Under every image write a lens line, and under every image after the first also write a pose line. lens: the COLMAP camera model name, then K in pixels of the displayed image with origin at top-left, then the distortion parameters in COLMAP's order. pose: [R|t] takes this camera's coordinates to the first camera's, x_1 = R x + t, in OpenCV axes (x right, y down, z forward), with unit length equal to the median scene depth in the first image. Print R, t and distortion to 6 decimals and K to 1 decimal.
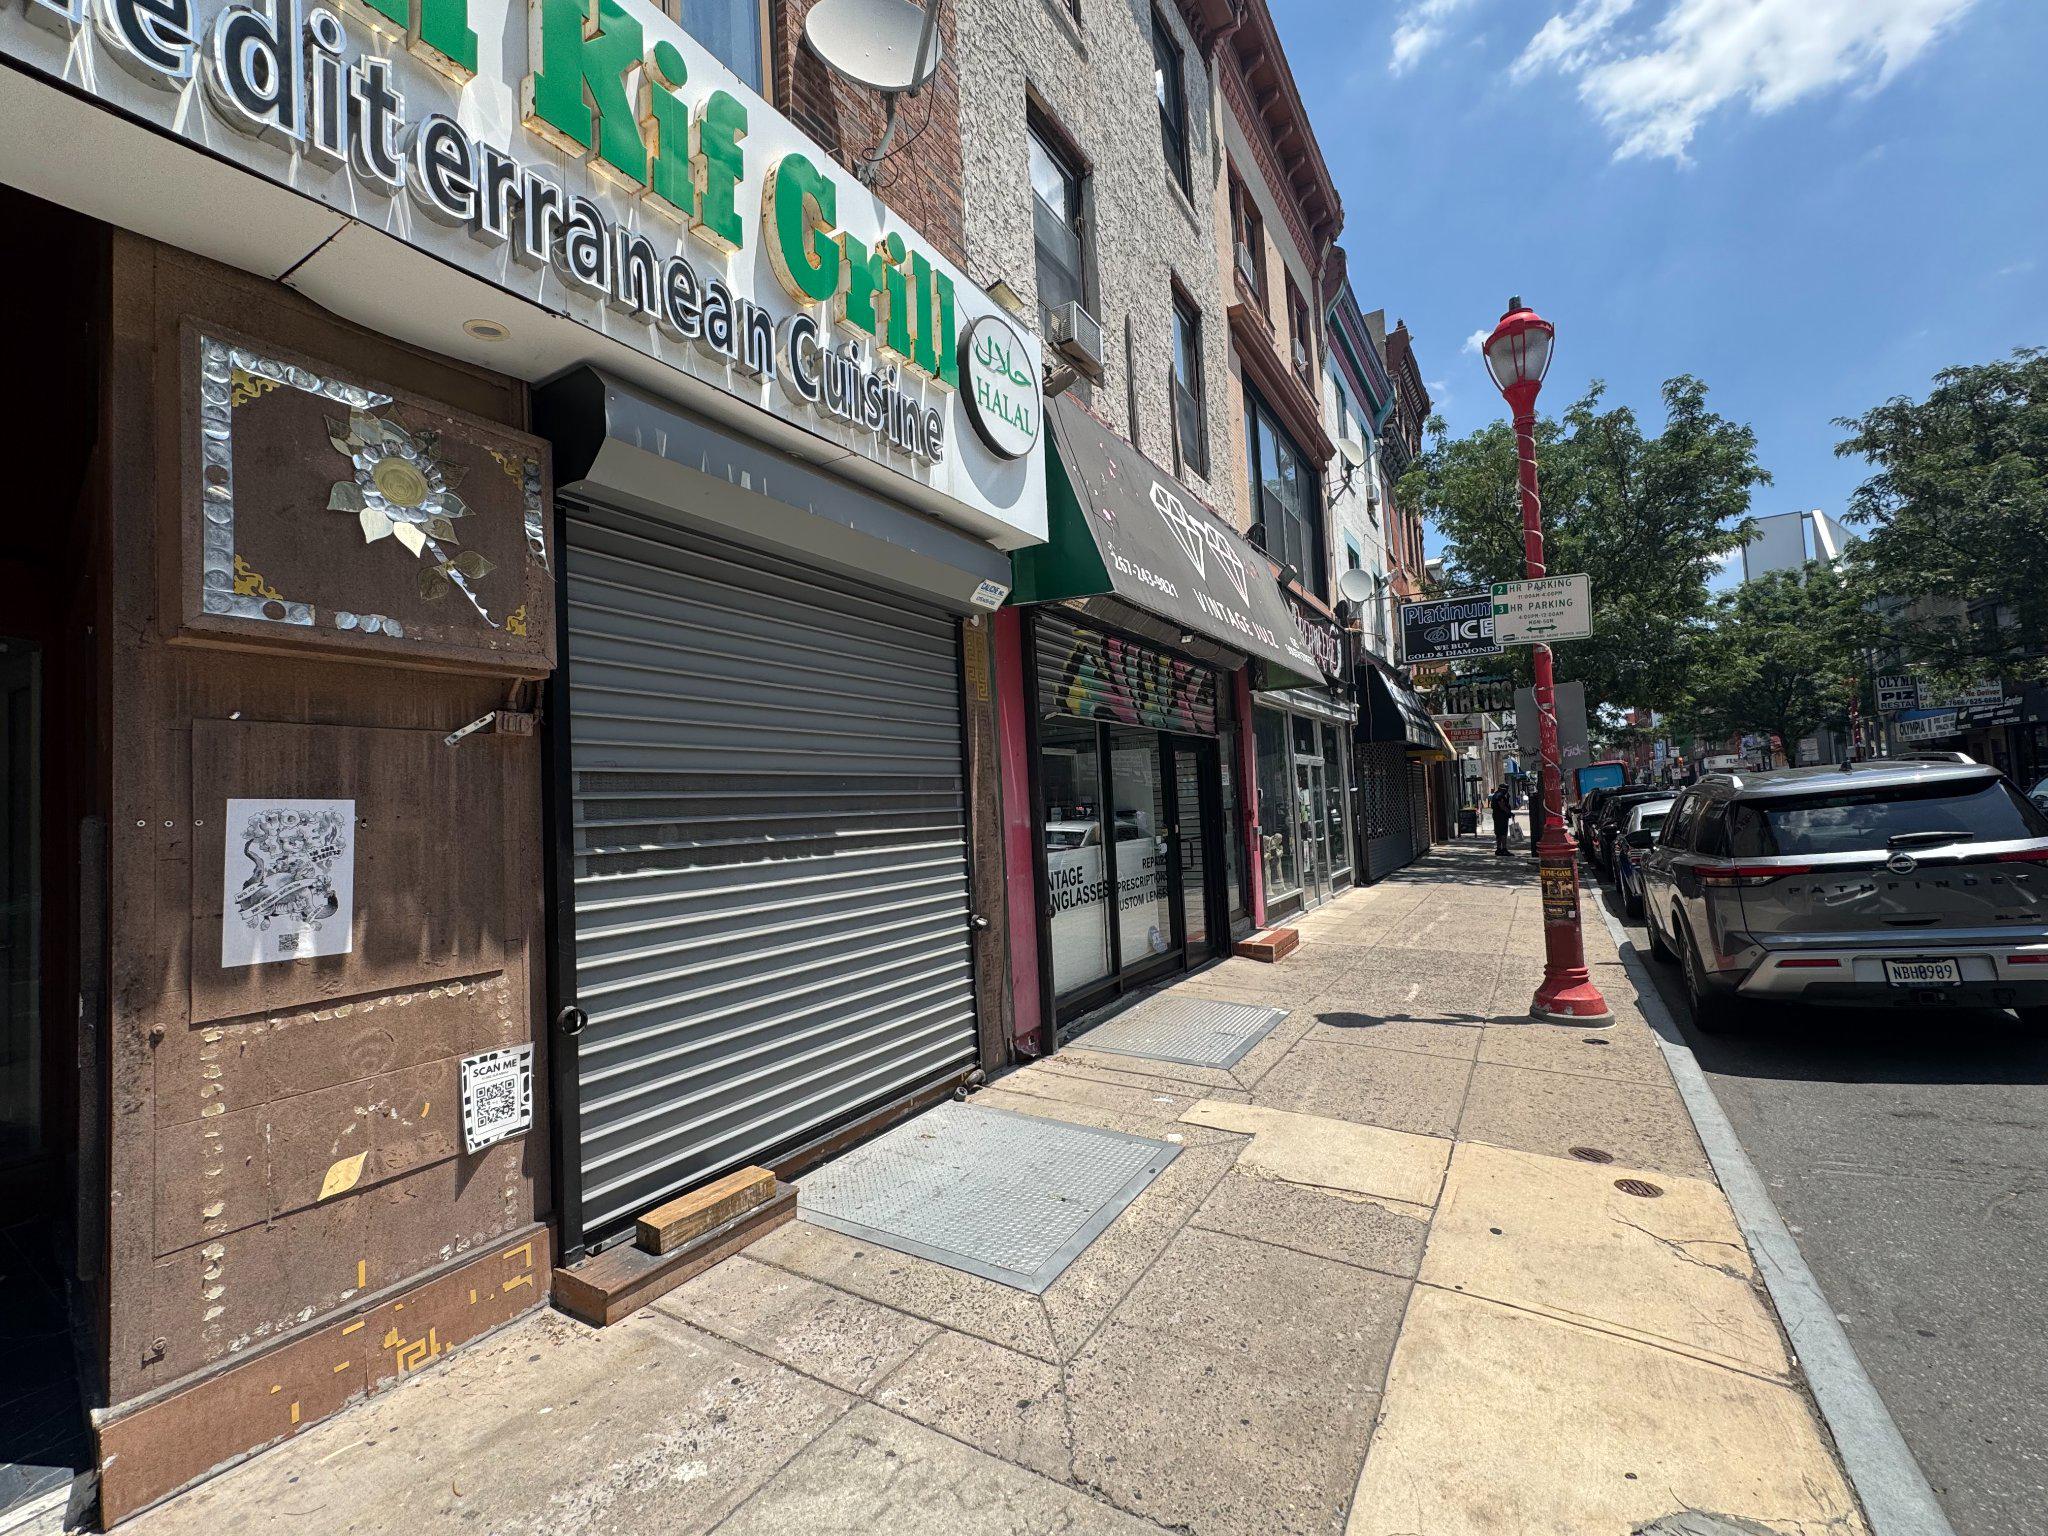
lens RADIAL K [[873.1, 0, 1021.0], [0, 873.1, 772.1], [0, 0, 1]] dist [-0.003707, 0.000638]
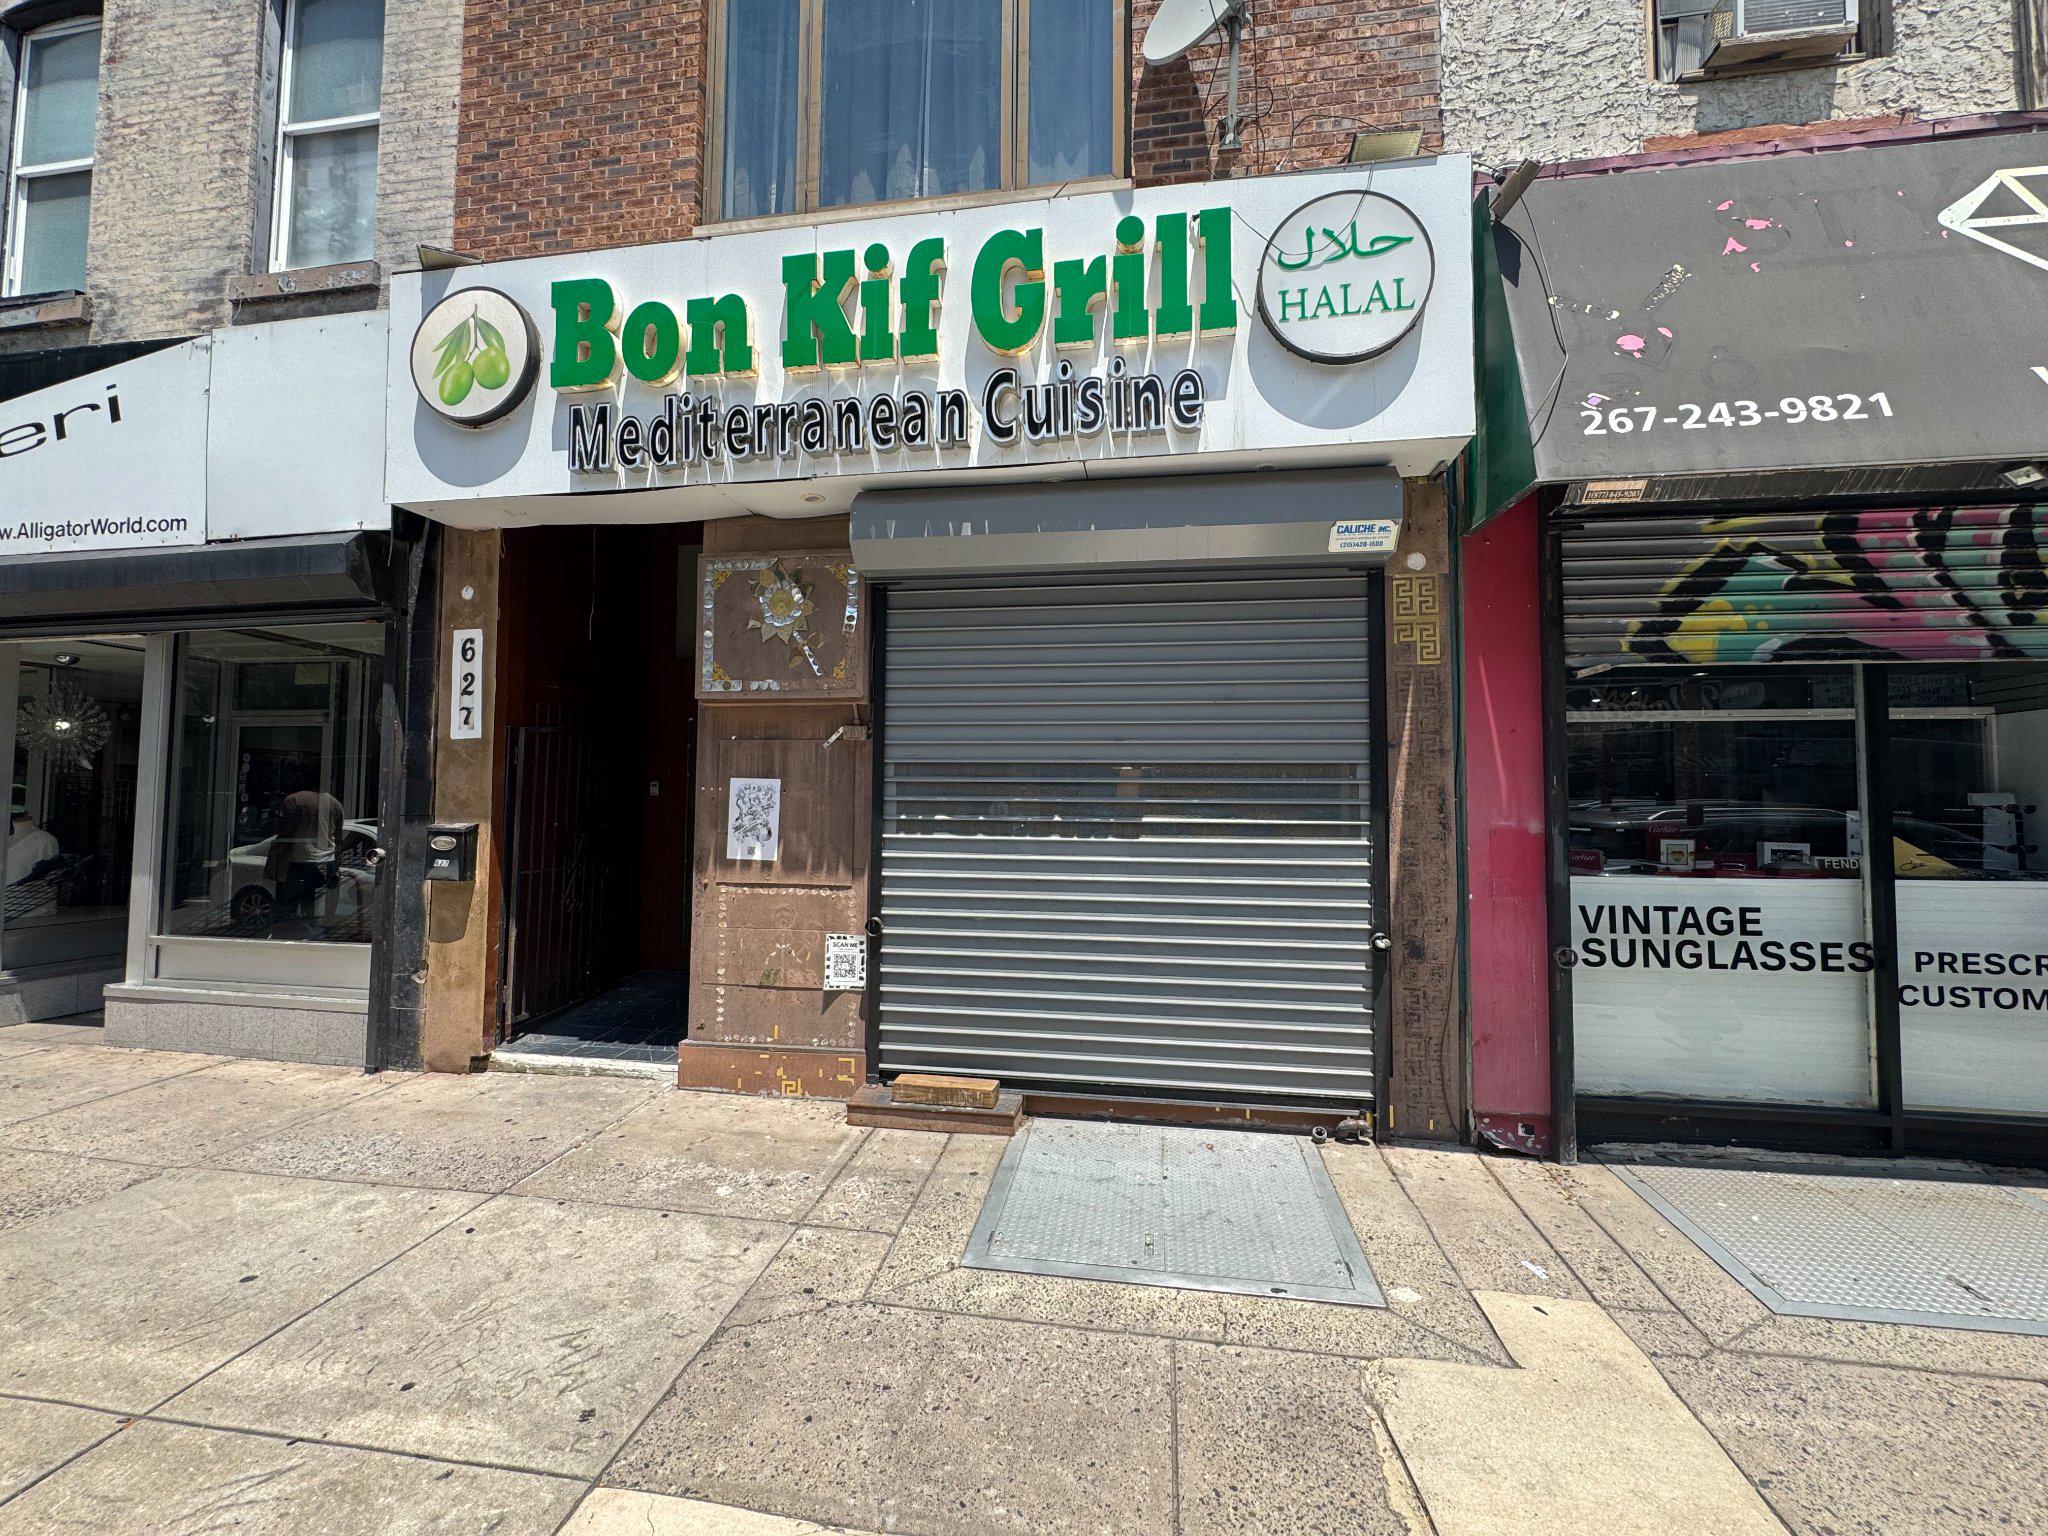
lens RADIAL K [[873.1, 0, 1021.0], [0, 873.1, 772.1], [0, 0, 1]] dist [-0.003707, 0.000638]
pose [[0.367919, 0.010972, -0.929793, 0.965836], [0.013209, 0.999768, 0.017025, -0.007012], [0.929764, -0.018545, 0.367688, 0.664642]]
